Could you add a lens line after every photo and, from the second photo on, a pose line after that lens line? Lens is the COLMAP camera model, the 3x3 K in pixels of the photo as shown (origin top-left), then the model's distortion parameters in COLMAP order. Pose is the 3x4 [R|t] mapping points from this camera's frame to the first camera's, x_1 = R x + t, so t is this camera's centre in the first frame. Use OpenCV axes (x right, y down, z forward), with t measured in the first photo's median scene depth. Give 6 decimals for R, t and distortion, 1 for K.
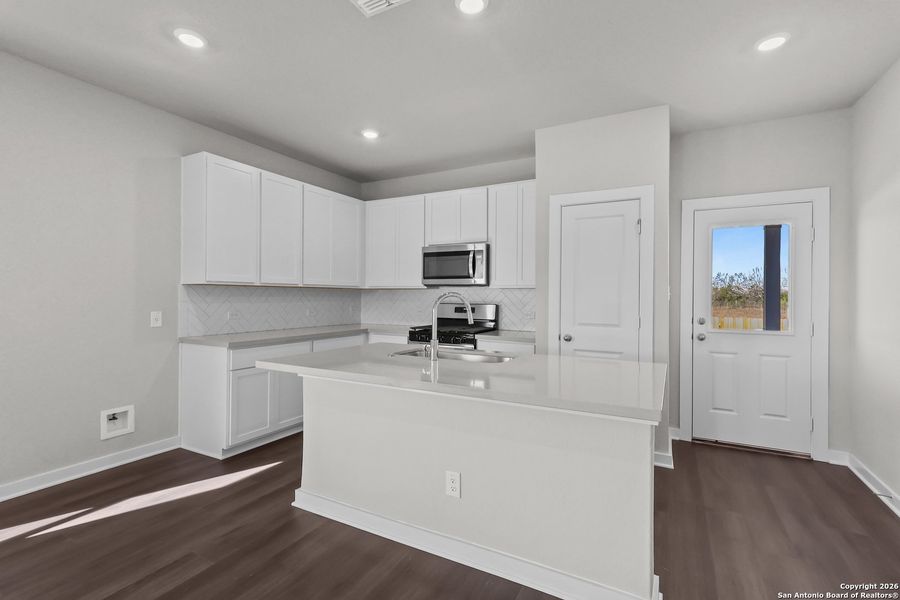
lens RADIAL K [[413.8, 0, 442.2], [0, 413.8, 296.4], [0, 0, 1]] dist [0.008632, 0.000975]
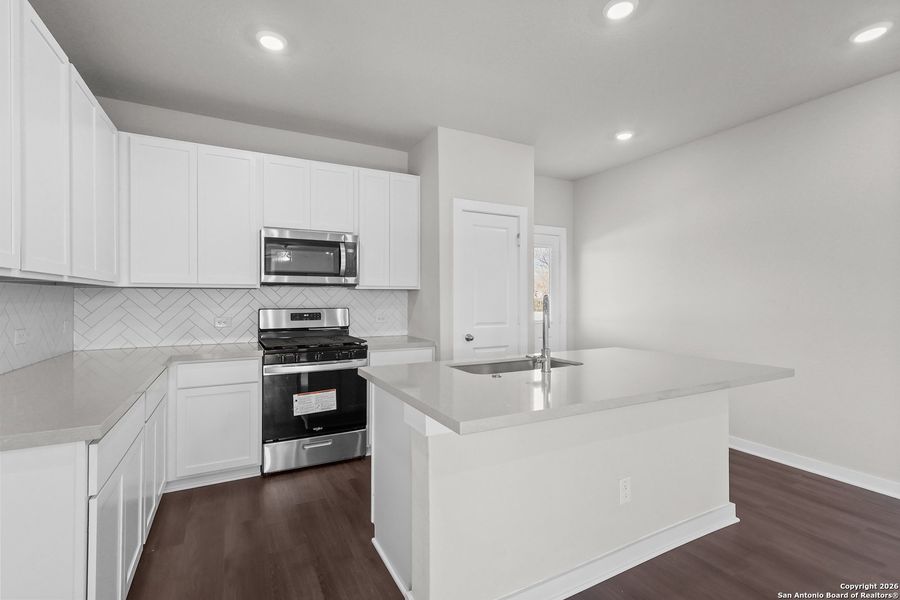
lens RADIAL K [[413.8, 0, 438.6], [0, 413.8, 294.9], [0, 0, 1]] dist [0.008632, 0.000975]
pose [[0.557654, -0.001532, 0.830072, -0.564428], [0.006647, 0.999974, -0.002620, -0.004886], [-0.830047, 0.006979, 0.557650, 0.446694]]
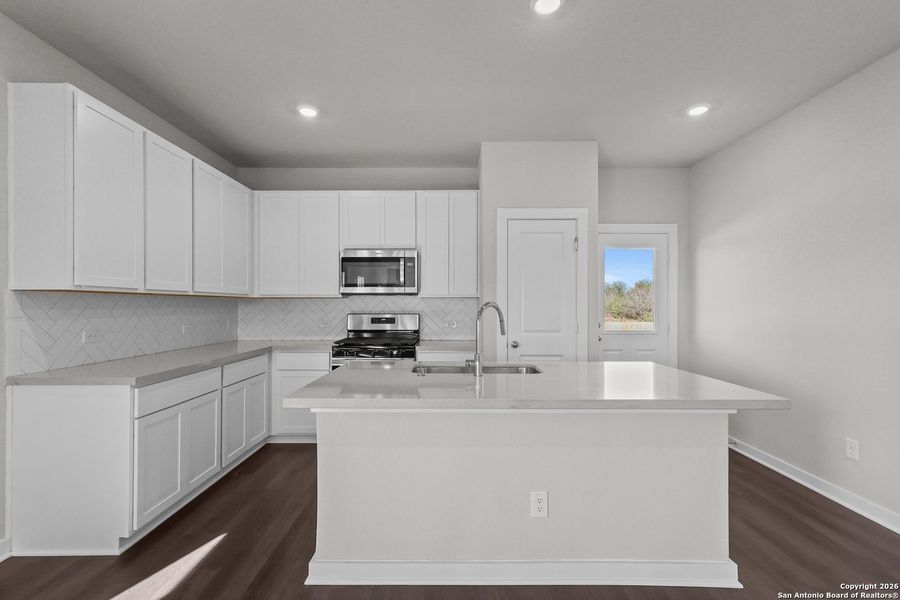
lens RADIAL K [[413.8, 0, 438.5], [0, 413.8, 304.8], [0, 0, 1]] dist [0.008632, 0.000975]
pose [[0.883439, -0.006040, 0.468507, -0.338345], [0.006936, 0.999976, -0.000187, -0.002324], [-0.468495, 0.003415, 0.883460, 0.147014]]
